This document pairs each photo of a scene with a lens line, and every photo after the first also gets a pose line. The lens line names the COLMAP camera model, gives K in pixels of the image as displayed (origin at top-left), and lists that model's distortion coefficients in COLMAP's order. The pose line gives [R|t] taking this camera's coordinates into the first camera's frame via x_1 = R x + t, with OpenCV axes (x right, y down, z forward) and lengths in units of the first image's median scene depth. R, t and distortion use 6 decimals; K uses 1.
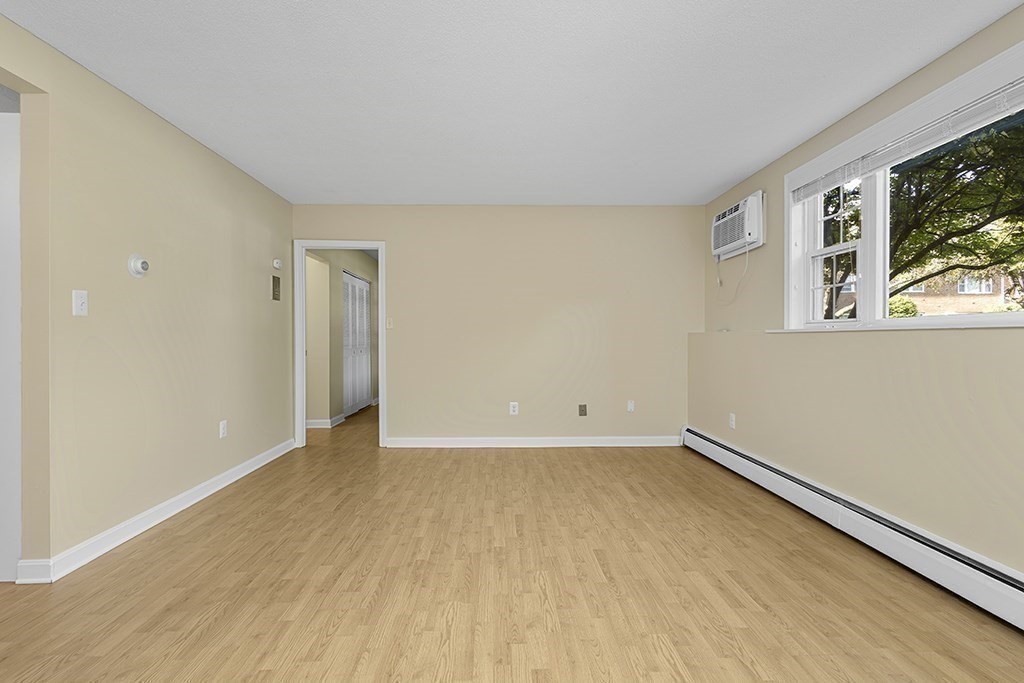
lens RADIAL K [[470.4, 0, 514.5], [0, 470.4, 342.3], [0, 0, 1]] dist [0.015327, -0.003845]
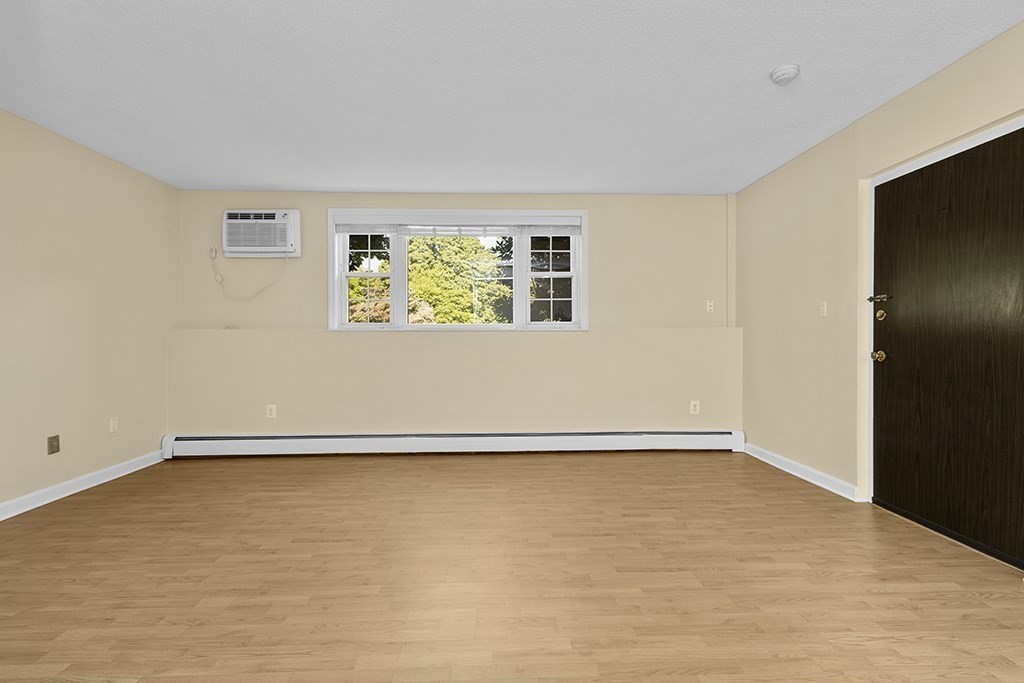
lens RADIAL K [[470.4, 0, 506.1], [0, 470.4, 343.4], [0, 0, 1]] dist [0.015327, -0.003845]
pose [[0.013874, -0.012125, 0.999830, -0.860946], [0.007825, 0.999897, 0.012017, 0.000624], [-0.999873, 0.007657, 0.013968, 0.614968]]
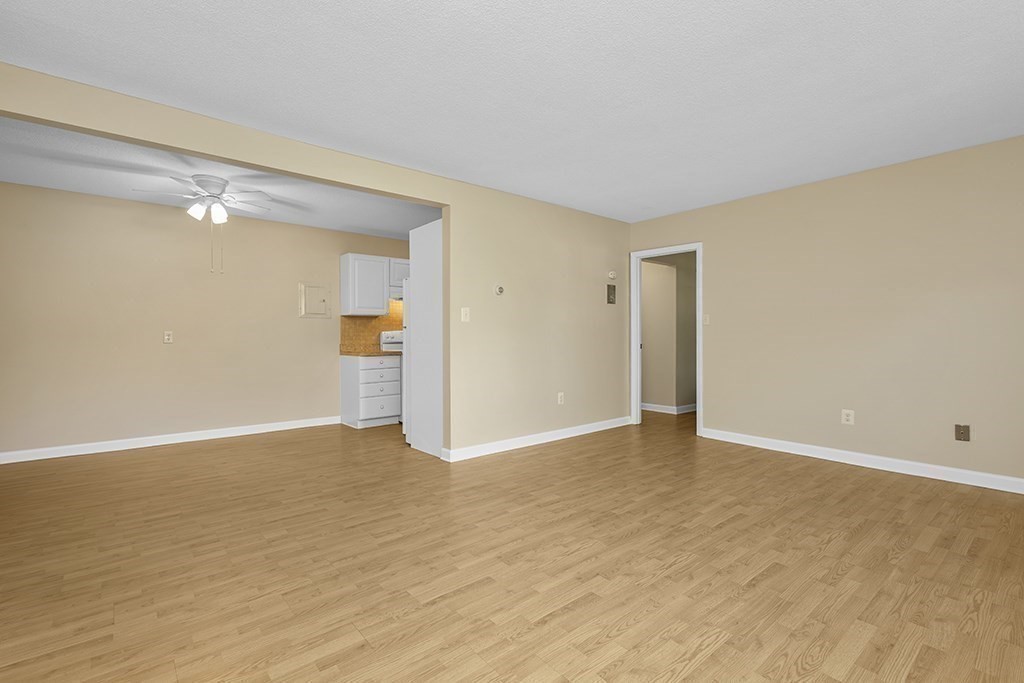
lens RADIAL K [[470.4, 0, 513.0], [0, 470.4, 333.5], [0, 0, 1]] dist [0.015327, -0.003845]
pose [[0.620106, -0.003504, -0.784510, 0.494888], [-0.003613, 0.999967, -0.007322, 0.001377], [0.784509, 0.007375, 0.620073, 0.019566]]
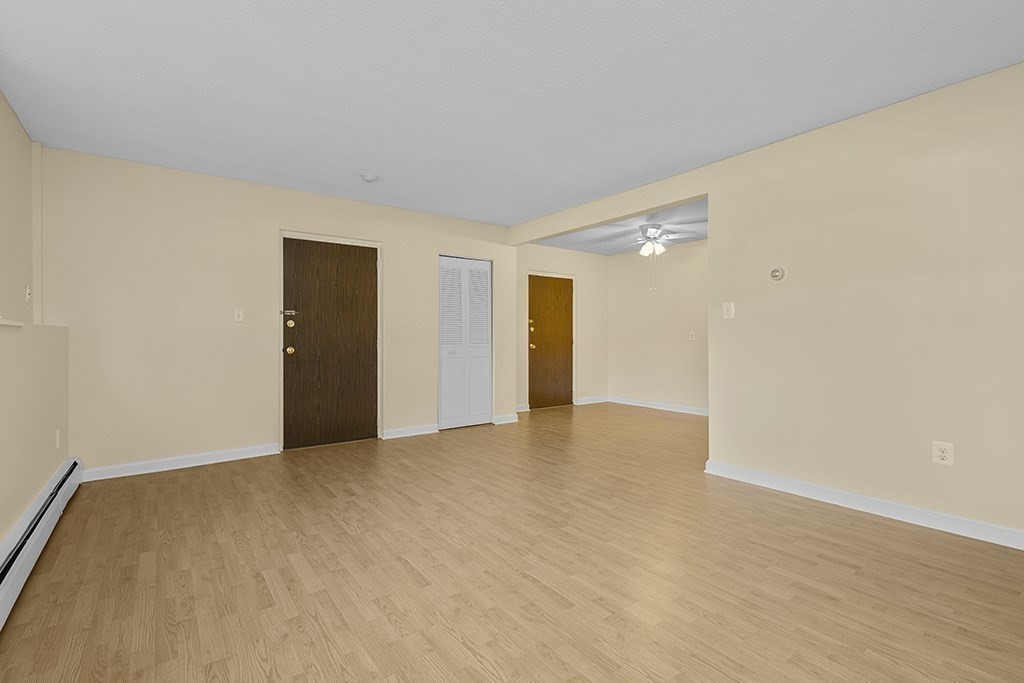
lens RADIAL K [[470.4, 0, 517.2], [0, 470.4, 344.5], [0, 0, 1]] dist [0.015327, -0.003845]
pose [[-0.819736, 0.013162, -0.572590, 0.446037], [0.001131, 0.999771, 0.021362, -0.005846], [0.572740, 0.016864, -0.819563, 1.522015]]
